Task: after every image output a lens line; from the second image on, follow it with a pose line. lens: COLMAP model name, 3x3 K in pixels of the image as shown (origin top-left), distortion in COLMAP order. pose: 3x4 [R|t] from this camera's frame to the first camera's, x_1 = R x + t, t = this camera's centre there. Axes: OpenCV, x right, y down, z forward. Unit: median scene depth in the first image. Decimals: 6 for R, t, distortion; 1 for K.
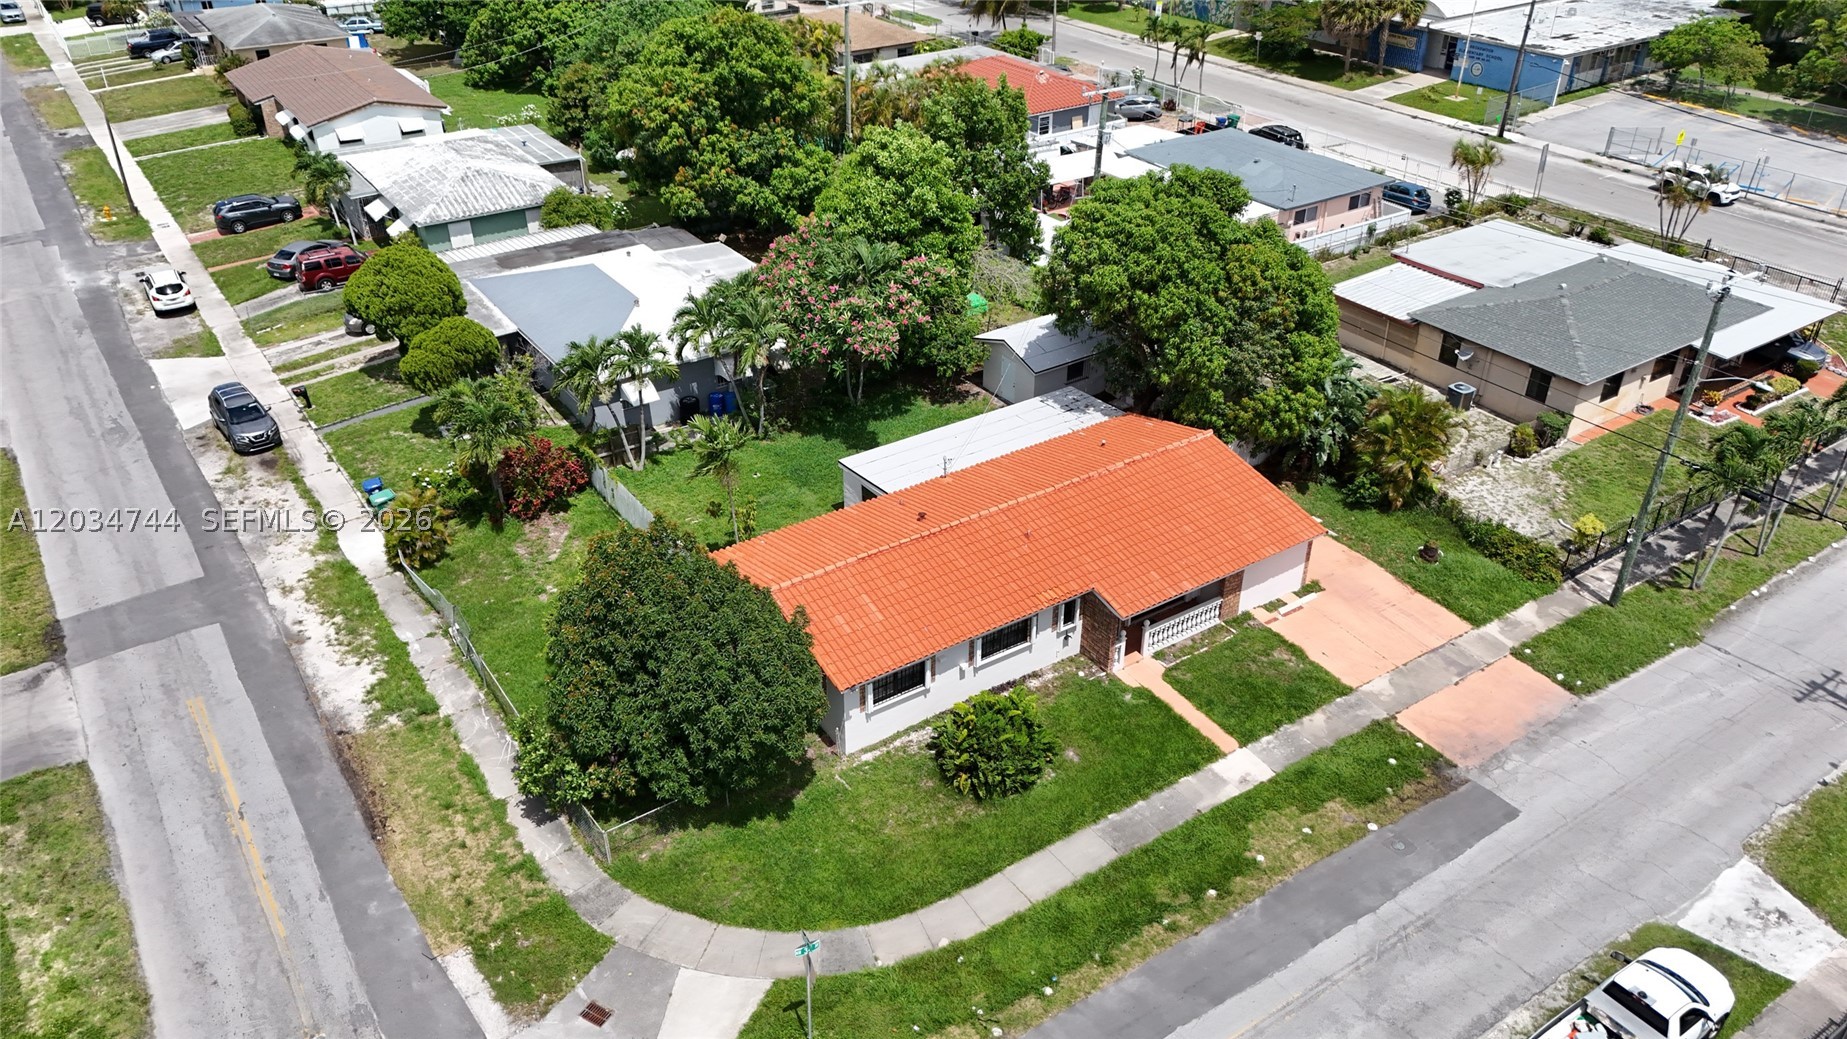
lens RADIAL K [[1358.4, 0, 923.5], [0, 1358.4, 519.5], [0, 0, 1]] dist [0.069888, -0.068702]
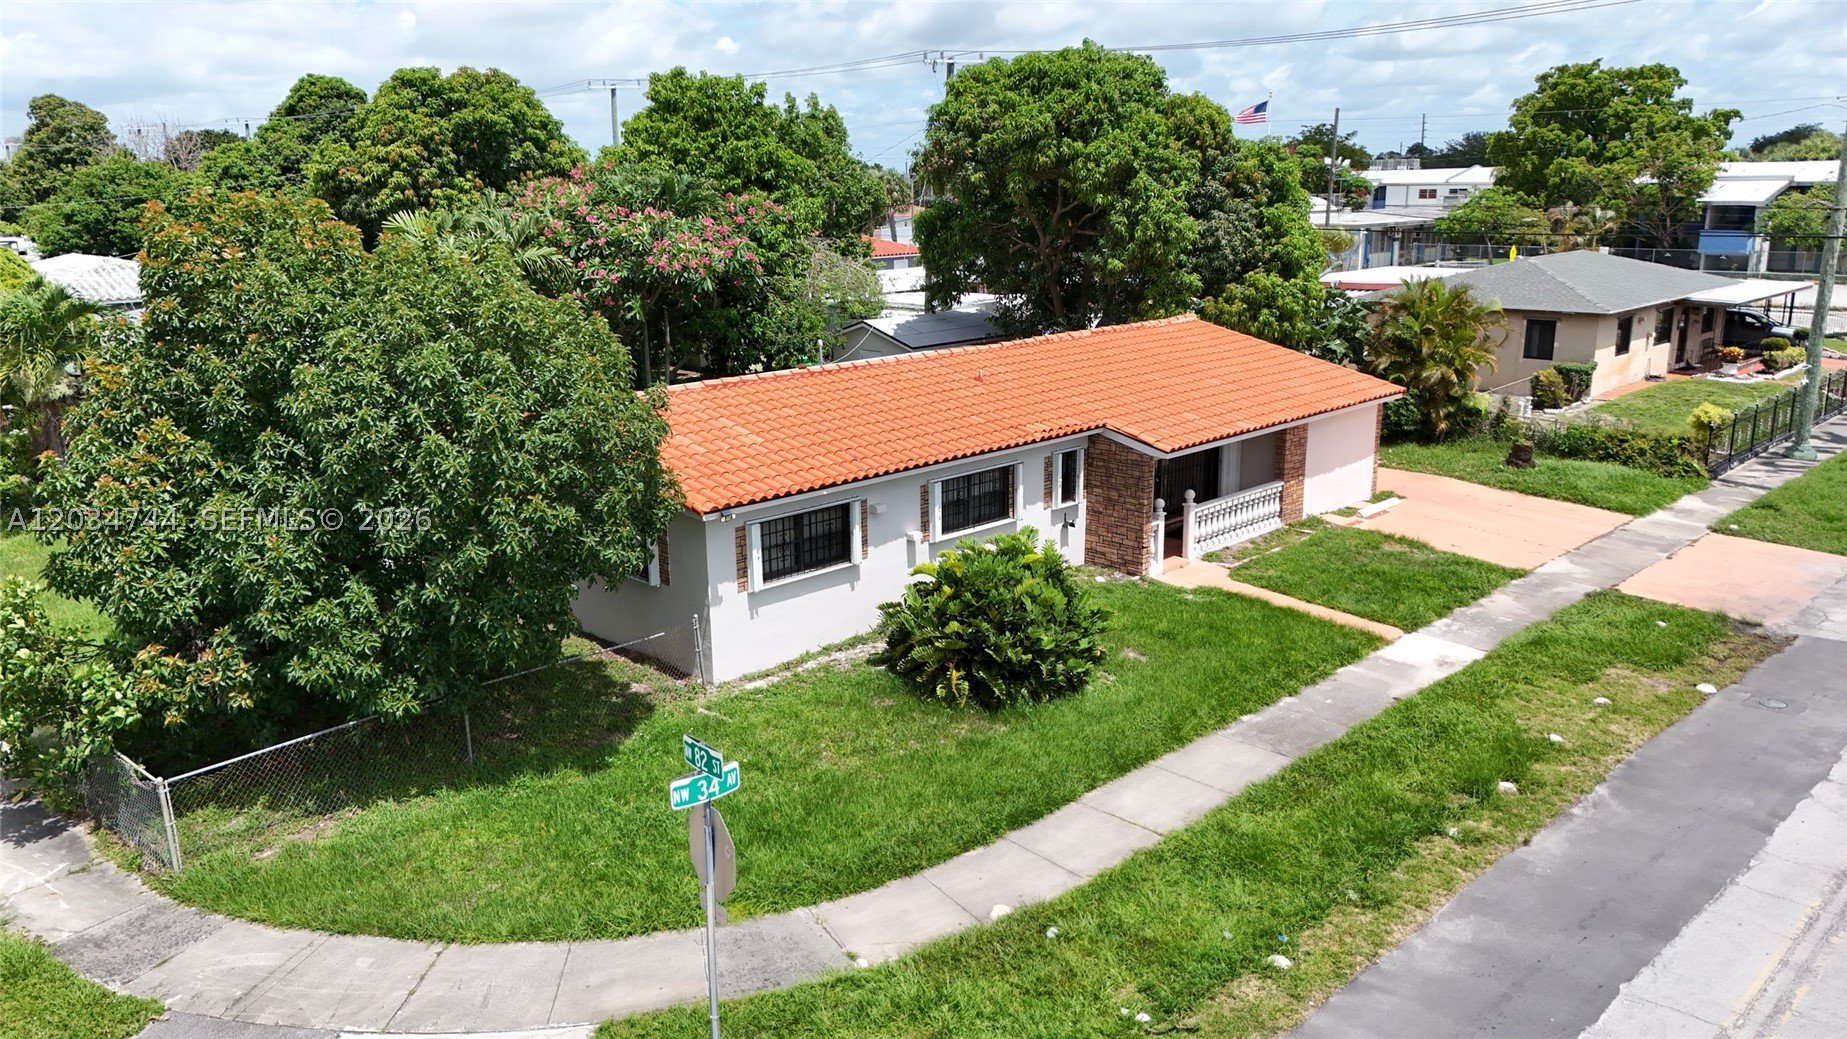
lens RADIAL K [[1358.4, 0, 923.5], [0, 1358.4, 519.5], [0, 0, 1]] dist [0.069888, -0.068702]
pose [[0.982319, -0.061182, 0.176937, -0.061468], [0.111093, 0.951209, -0.287854, 0.249642], [-0.150693, 0.302421, 0.941187, 0.451291]]
